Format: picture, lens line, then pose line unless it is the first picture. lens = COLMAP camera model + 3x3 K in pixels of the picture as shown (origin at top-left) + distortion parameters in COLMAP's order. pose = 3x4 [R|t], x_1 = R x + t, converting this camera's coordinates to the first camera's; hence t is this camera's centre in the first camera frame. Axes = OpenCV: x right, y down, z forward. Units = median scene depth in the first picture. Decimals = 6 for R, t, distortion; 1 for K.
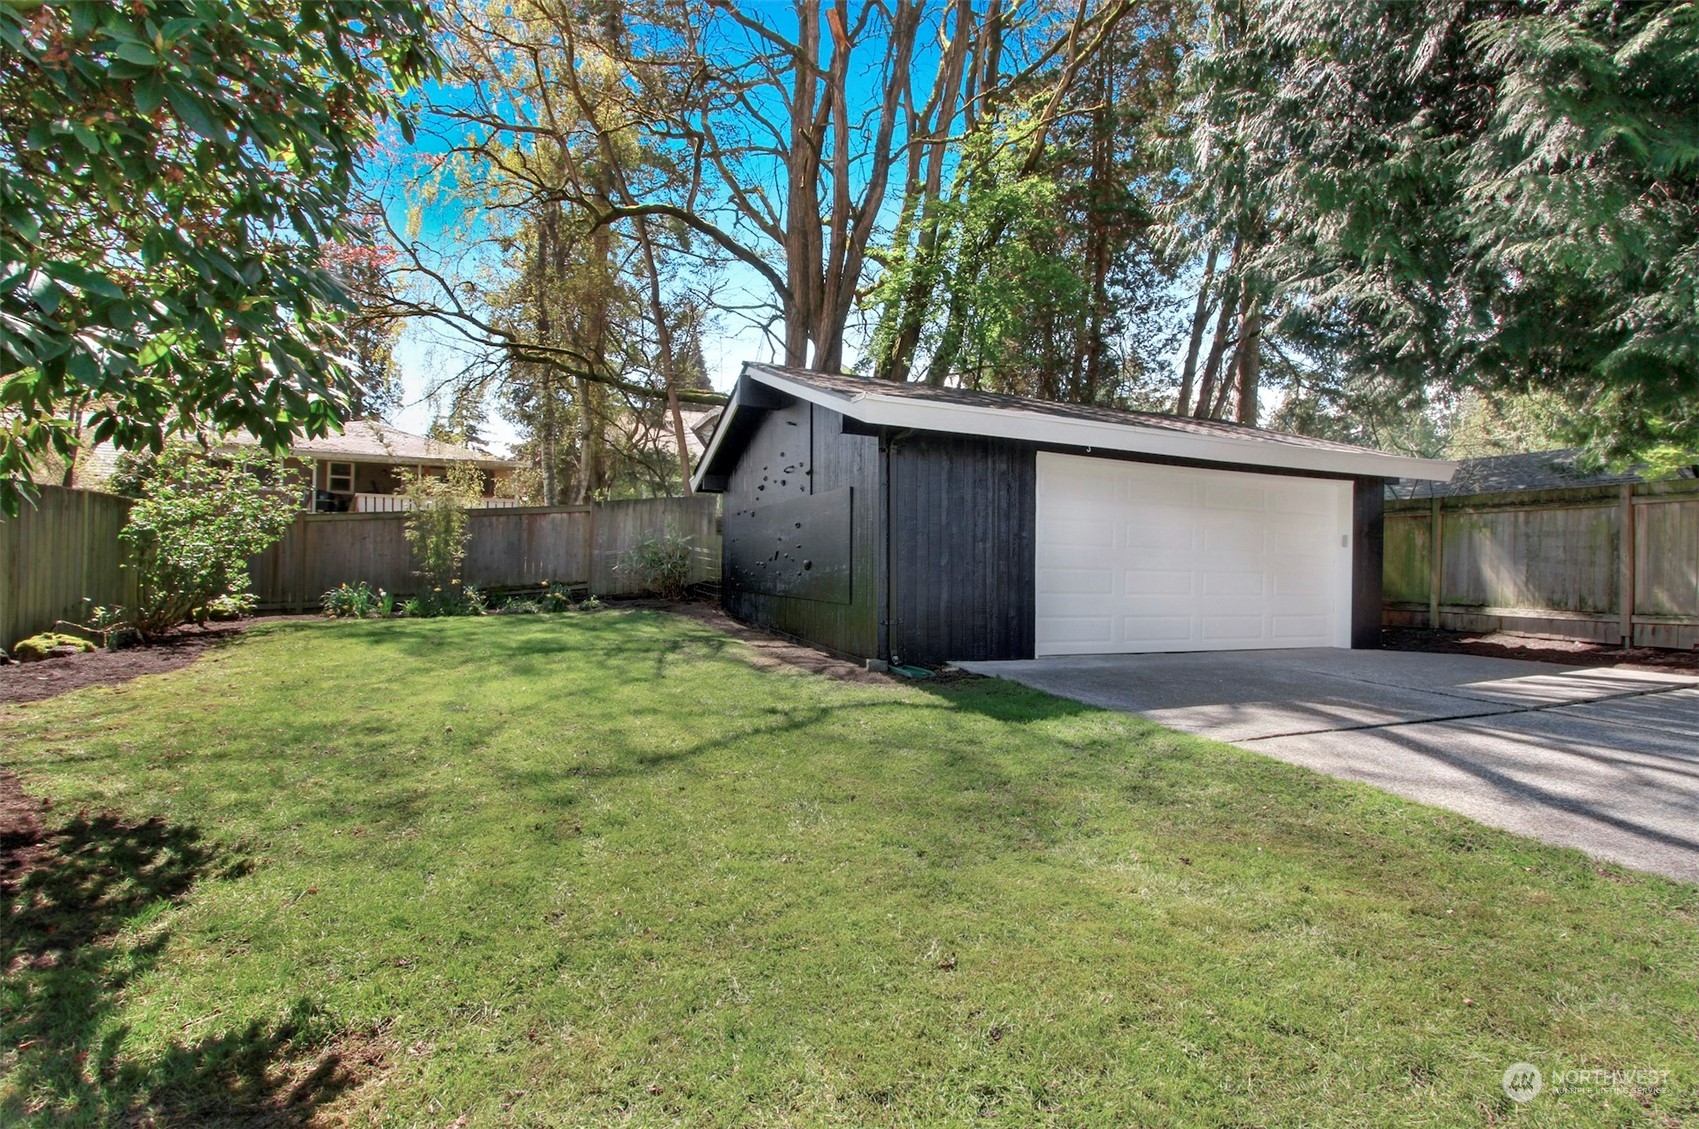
lens RADIAL K [[832.4, 0, 849.5], [0, 832.4, 564.5], [0, 0, 1]] dist [0.020389, 0.000739]
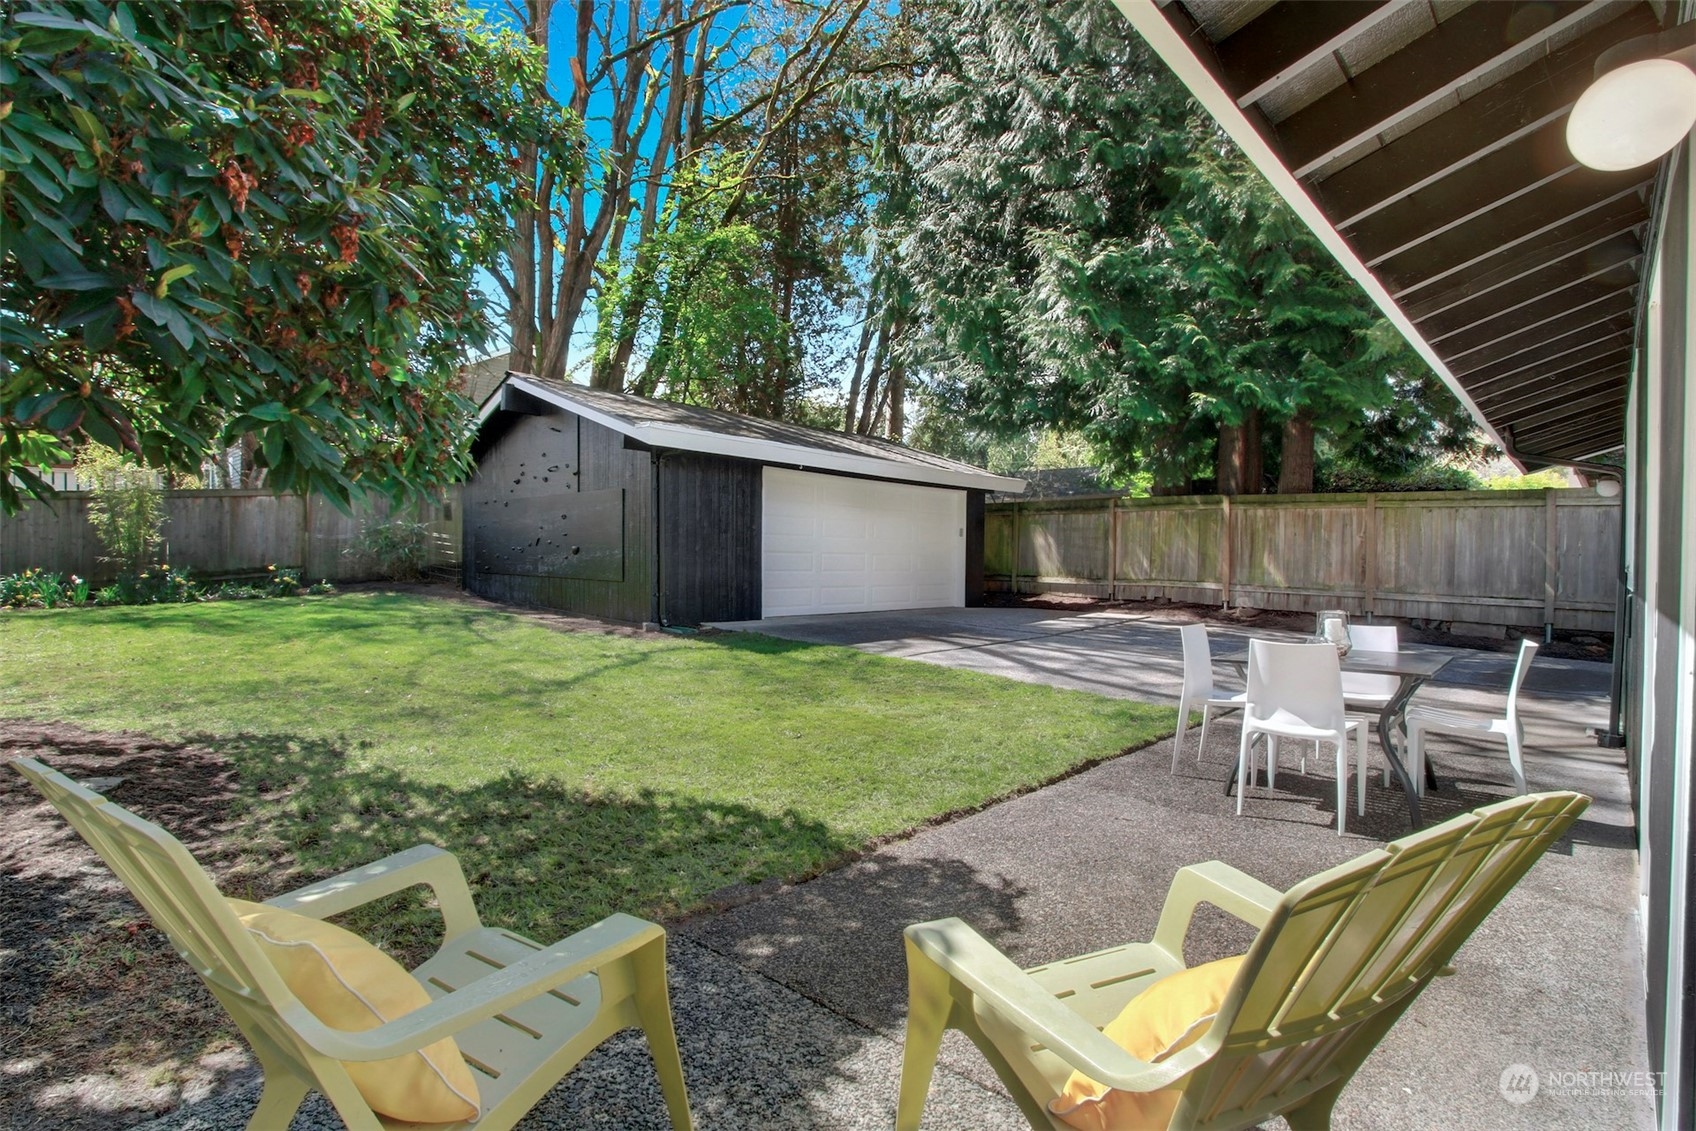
lens RADIAL K [[830.9, 0, 848.0], [0, 830.9, 565.5], [0, 0, 1]] dist [0.020389, 0.000739]
pose [[0.924210, -0.008846, 0.381783, -0.137952], [0.000183, 0.999742, 0.022721, -0.004218], [-0.381885, -0.020929, 0.923973, -0.250351]]
